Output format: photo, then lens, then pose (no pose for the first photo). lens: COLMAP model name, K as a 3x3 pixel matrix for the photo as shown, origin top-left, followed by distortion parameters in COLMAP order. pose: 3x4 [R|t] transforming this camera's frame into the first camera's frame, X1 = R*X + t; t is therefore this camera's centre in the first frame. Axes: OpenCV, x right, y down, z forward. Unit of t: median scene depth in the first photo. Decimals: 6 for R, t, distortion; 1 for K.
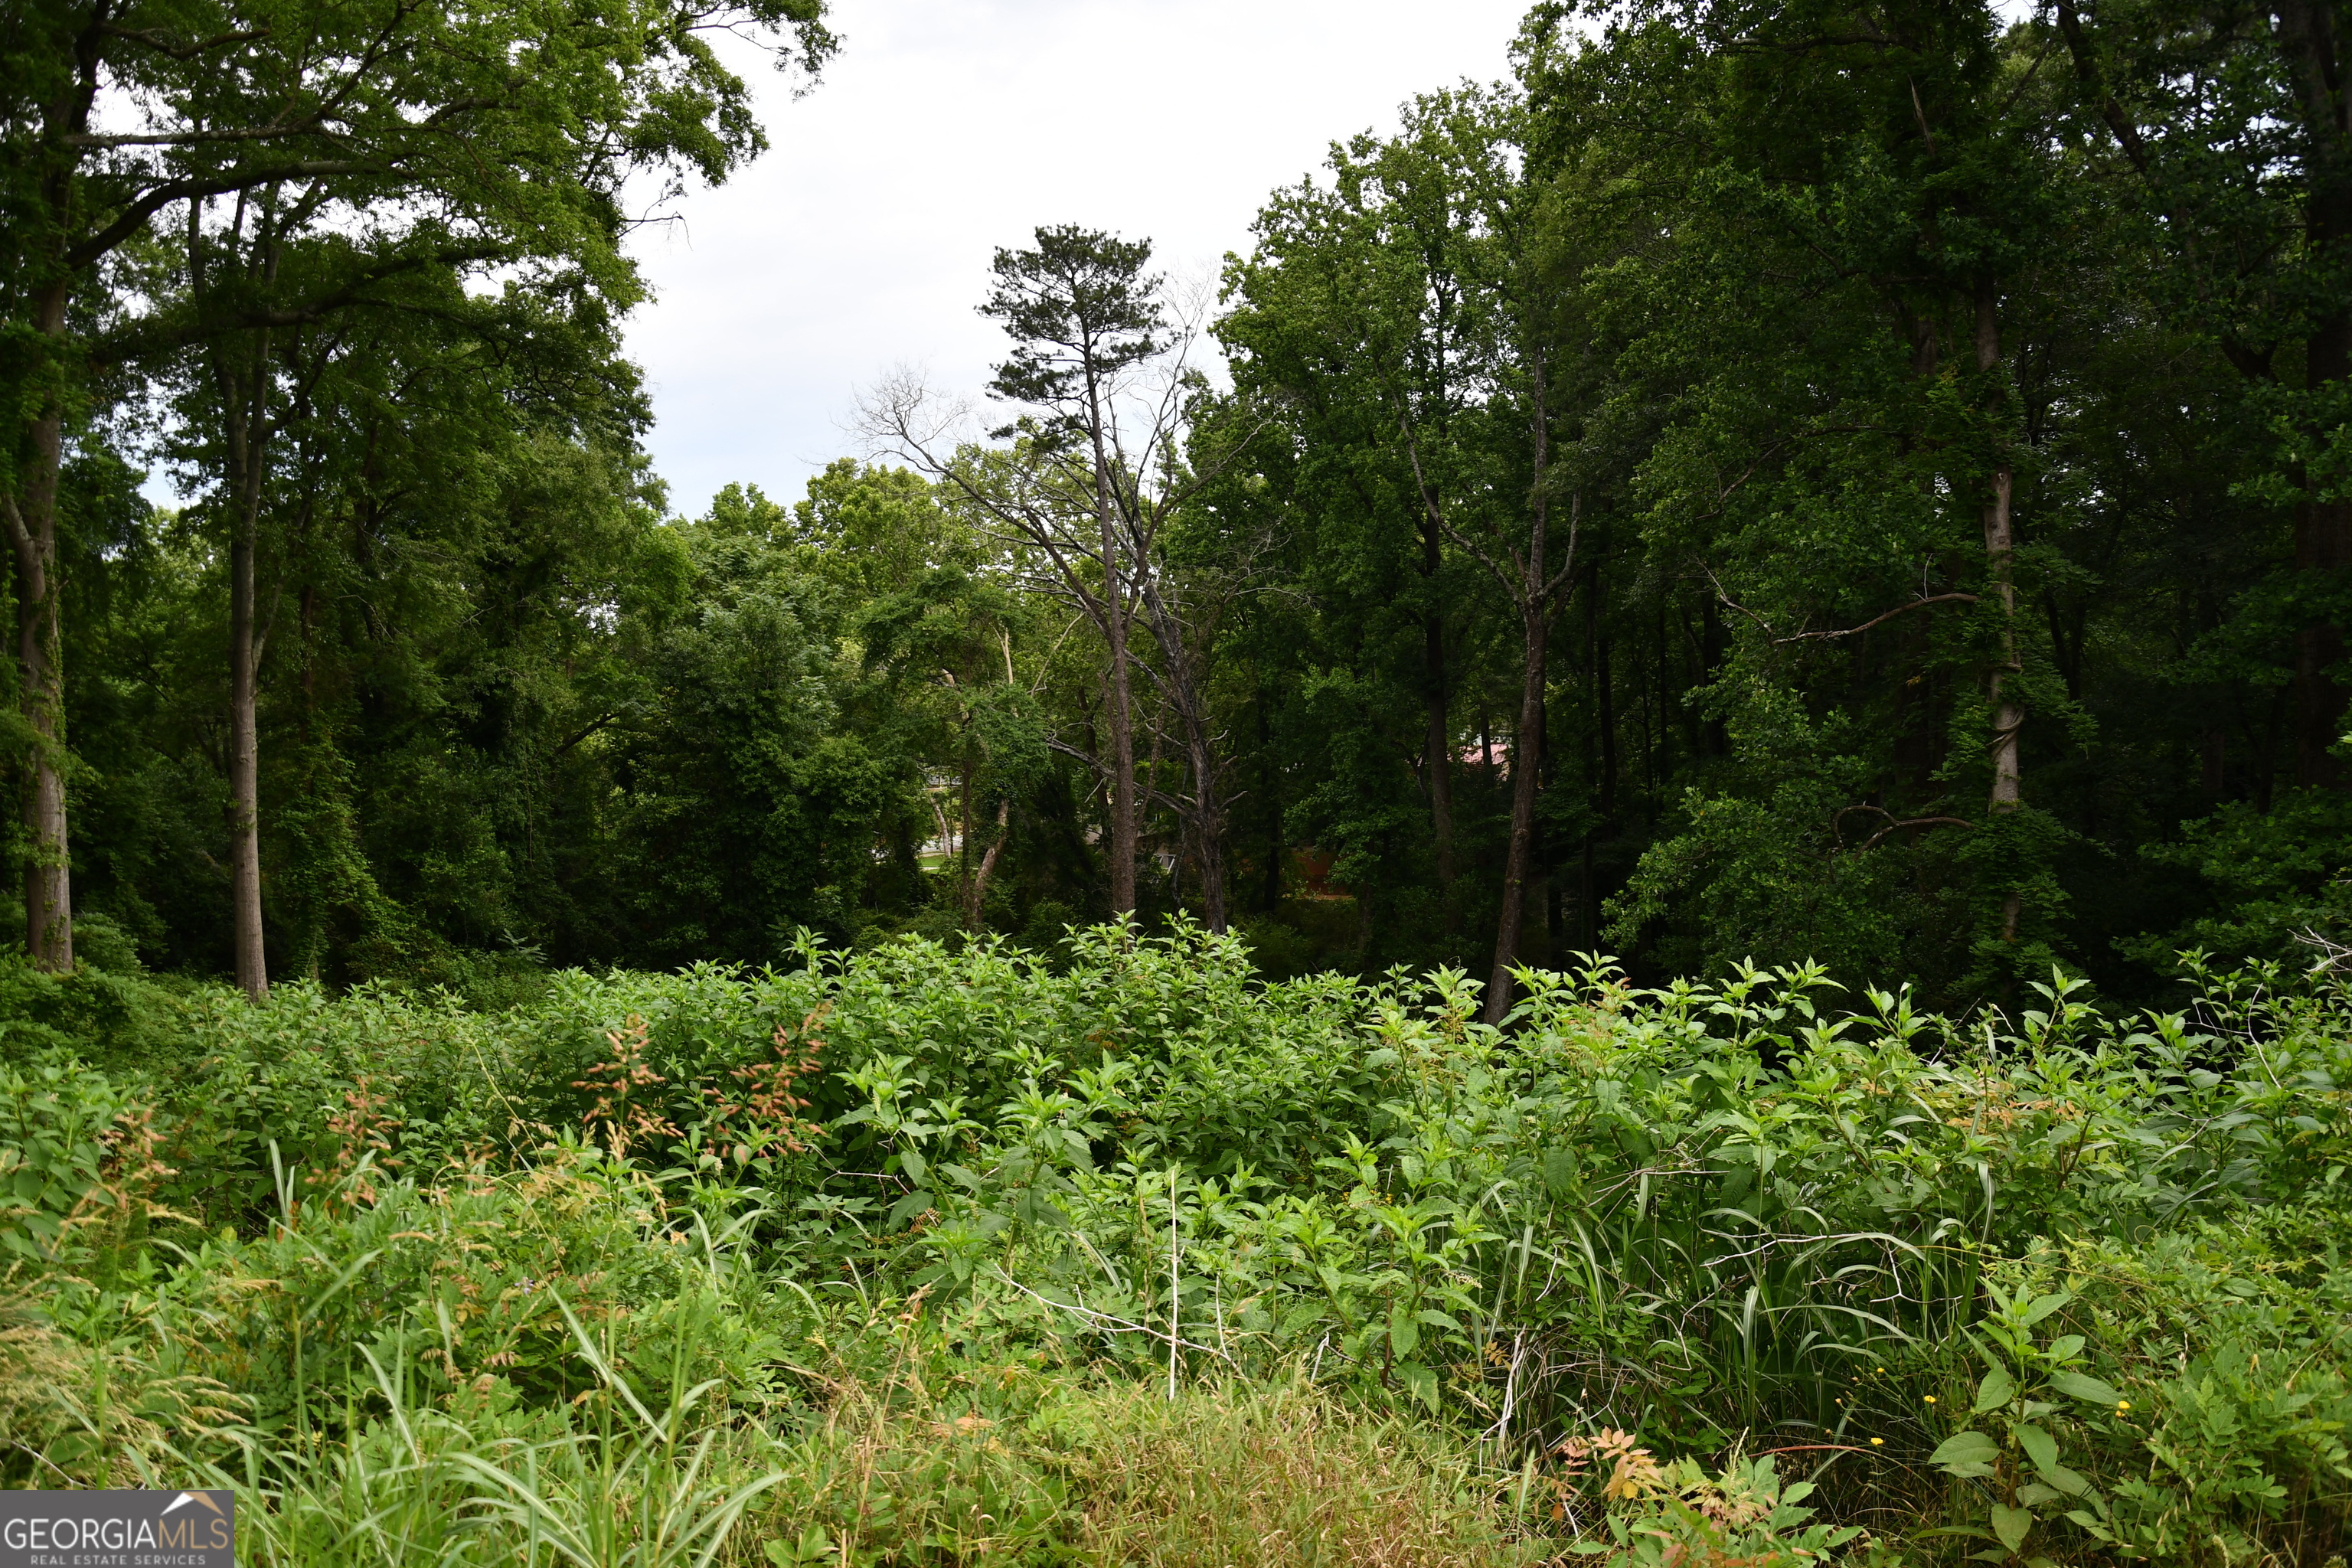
lens RADIAL K [[1848.2, 0, 1180.6], [0, 1848.2, 814.3], [0, 0, 1]] dist [-0.156753, 0.129171]
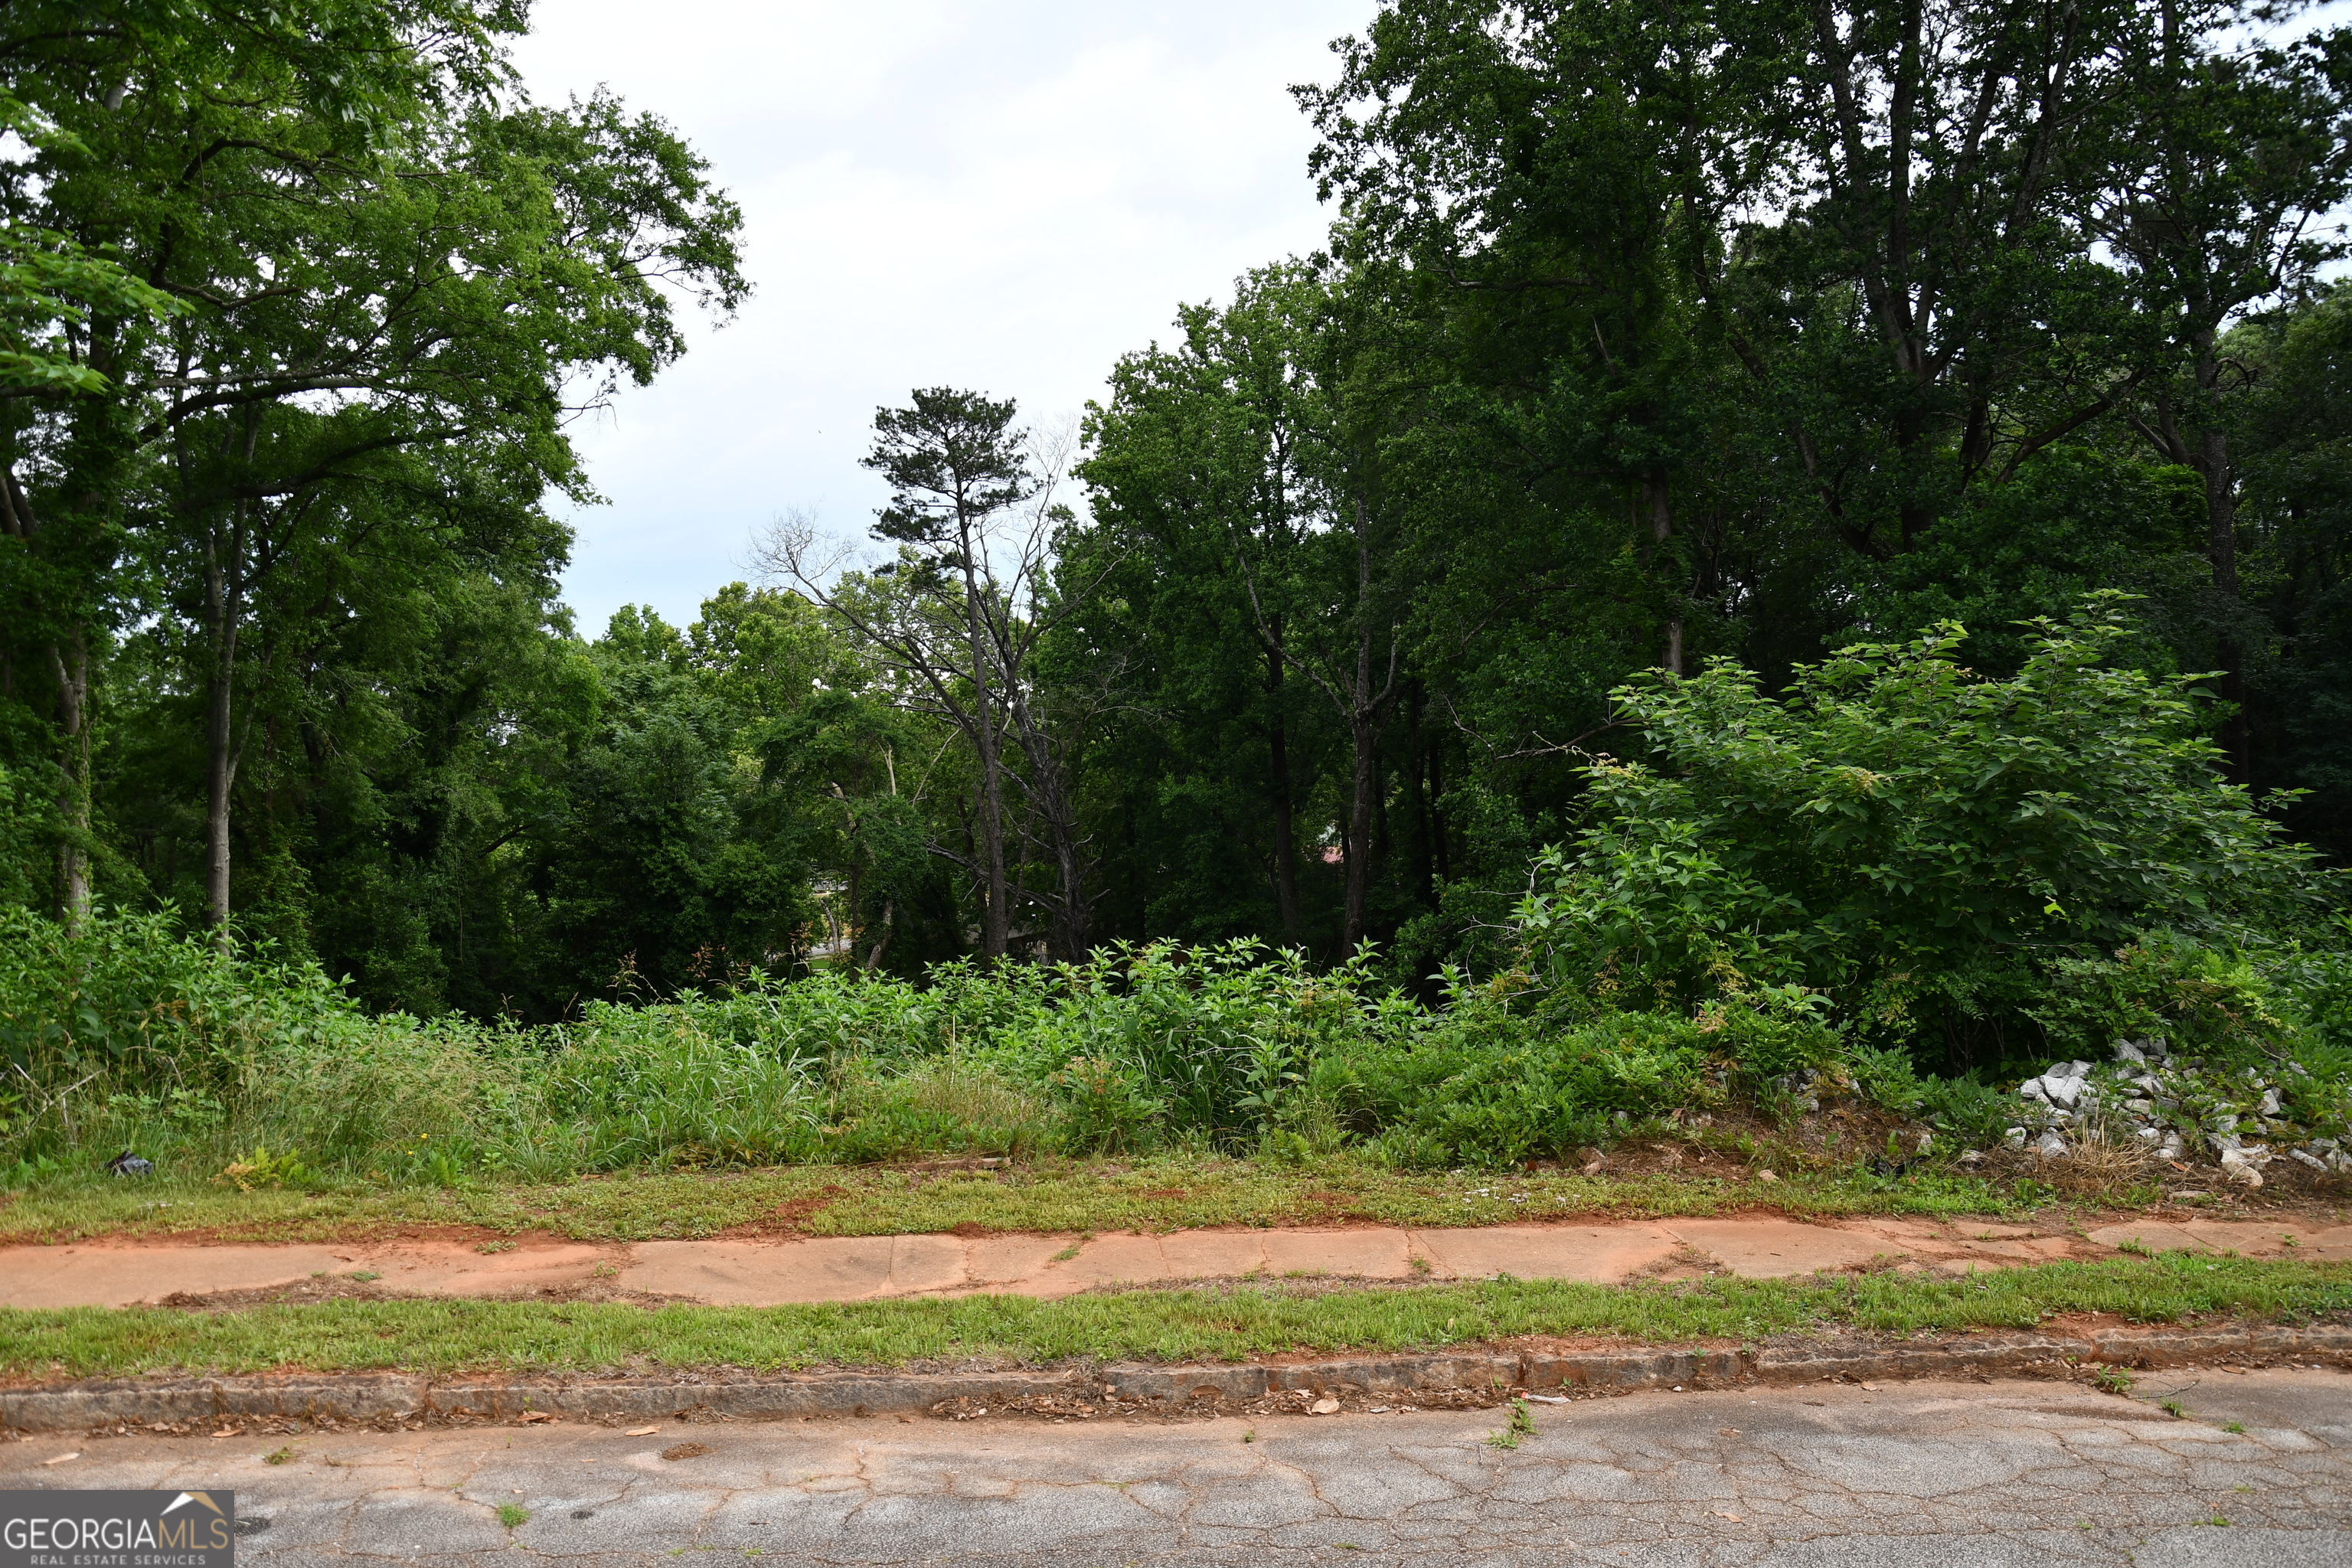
lens RADIAL K [[1851.3, 0, 1179.6], [0, 1851.3, 814.6], [0, 0, 1]] dist [-0.156315, 0.131334]
pose [[0.998055, -0.011918, 0.061193, 0.012464], [0.015332, 0.998334, -0.055628, 0.005826], [-0.060428, 0.056458, 0.996575, -0.123469]]
